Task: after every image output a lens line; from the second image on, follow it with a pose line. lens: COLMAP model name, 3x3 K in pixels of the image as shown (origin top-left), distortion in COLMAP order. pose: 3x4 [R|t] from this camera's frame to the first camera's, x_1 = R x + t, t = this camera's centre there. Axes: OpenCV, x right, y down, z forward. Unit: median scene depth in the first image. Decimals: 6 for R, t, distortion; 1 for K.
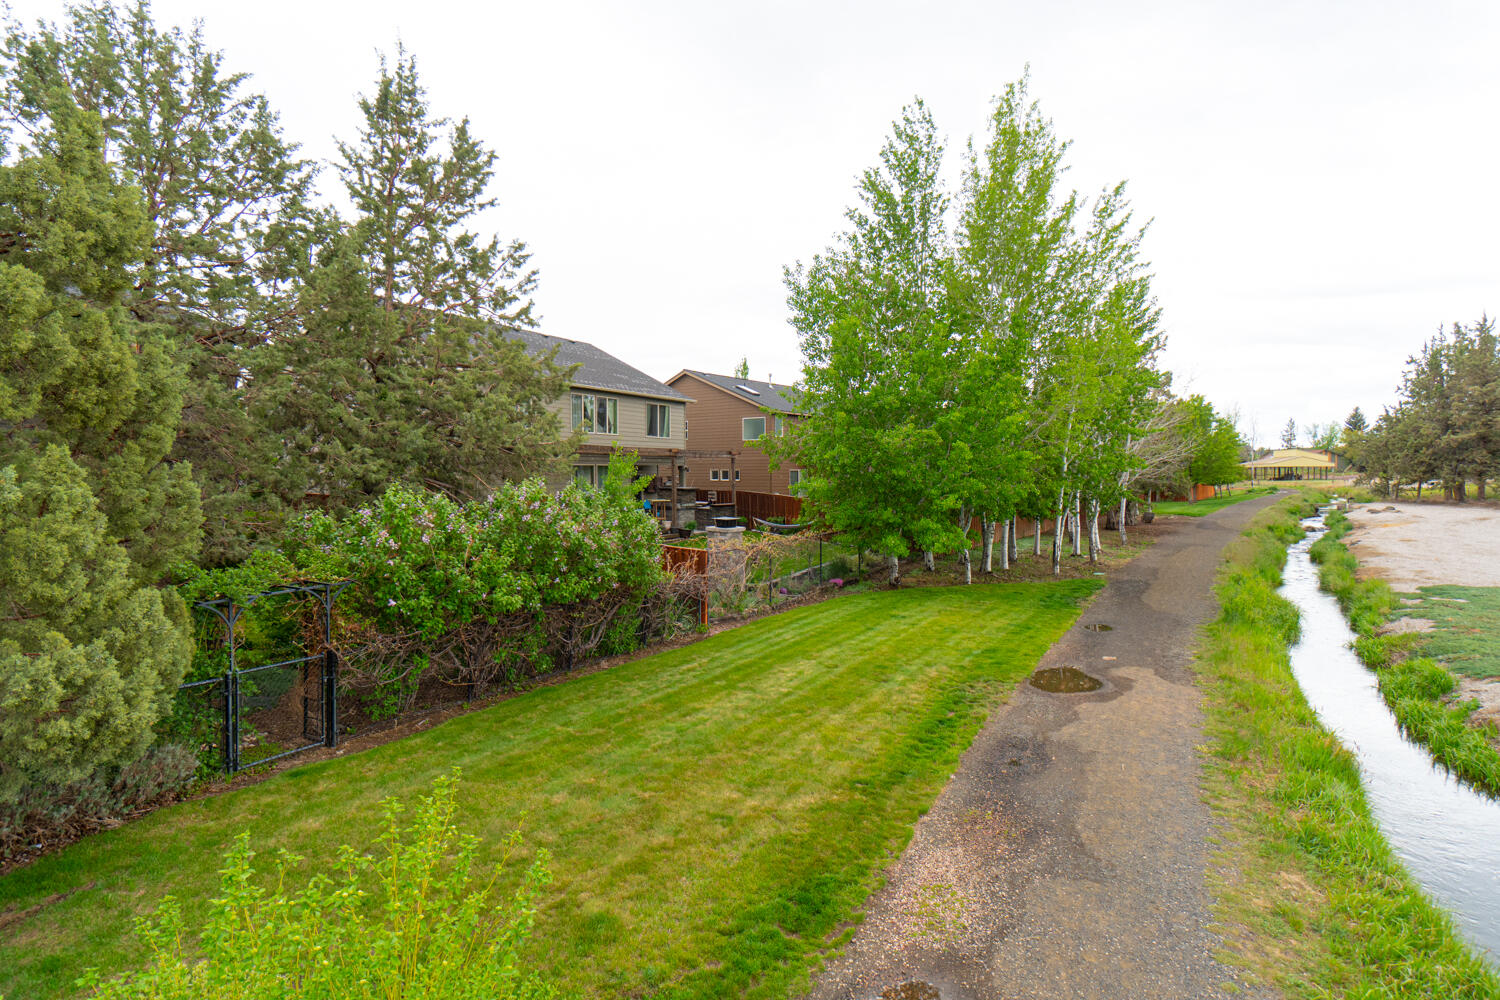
lens RADIAL K [[794.7, 0, 752.6], [0, 794.7, 496.2], [0, 0, 1]] dist [0.005455, 0.002918]
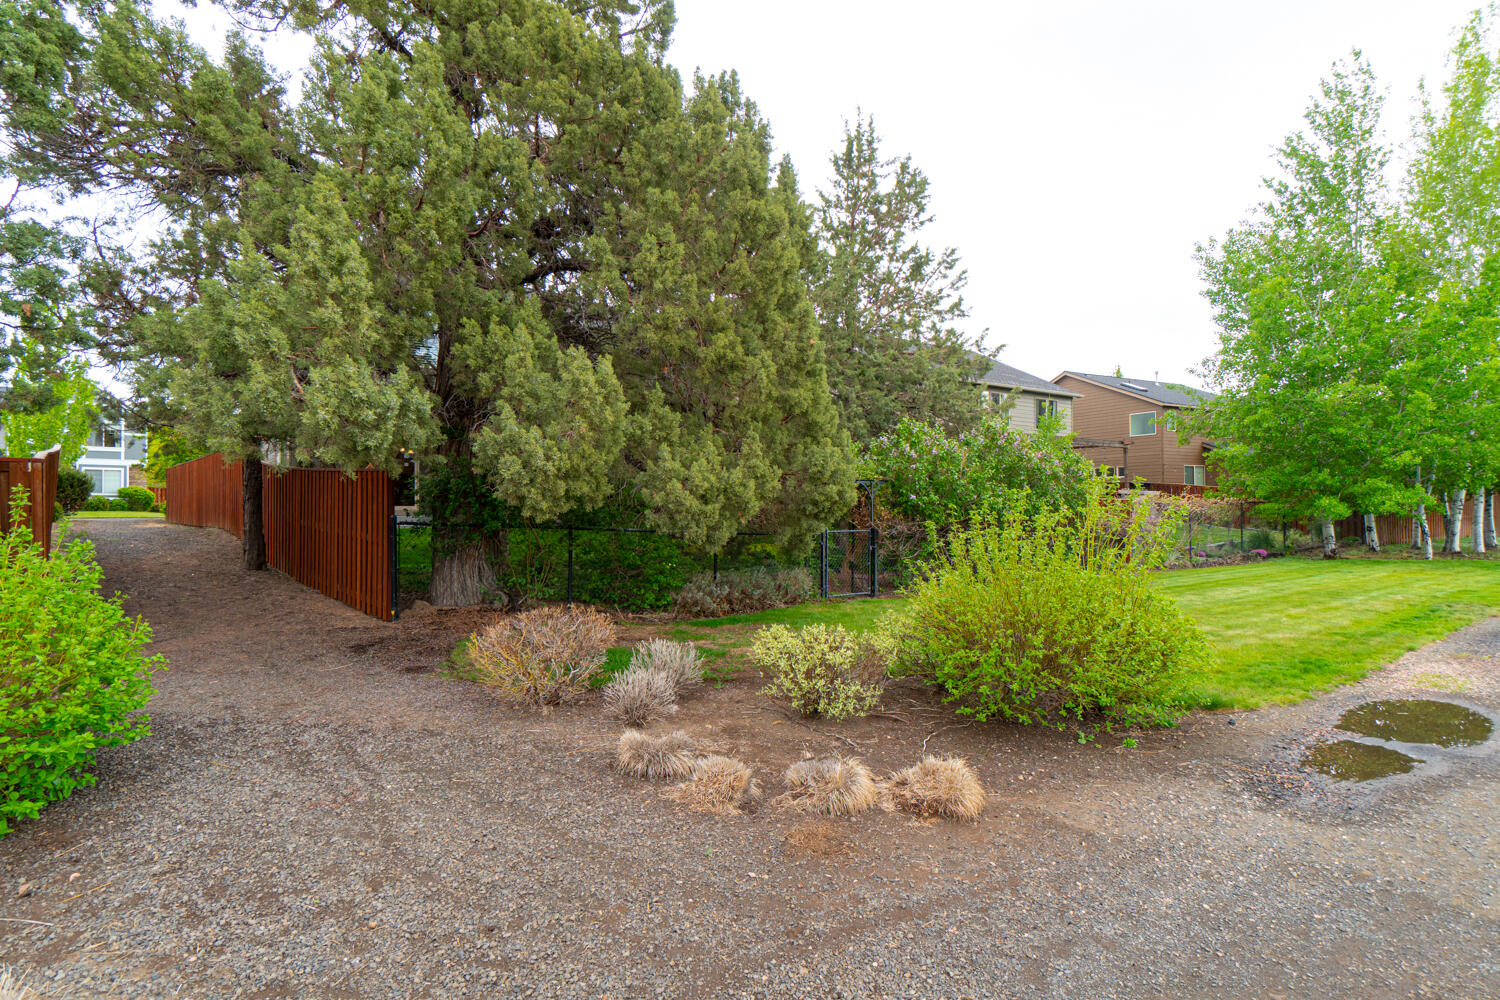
lens RADIAL K [[794.7, 0, 747.3], [0, 794.7, 505.2], [0, 0, 1]] dist [0.005455, 0.002918]
pose [[0.911978, -0.008669, -0.410147, -0.067195], [-0.006355, 0.999358, -0.035253, 0.088461], [0.410190, 0.034757, 0.911338, -0.163497]]
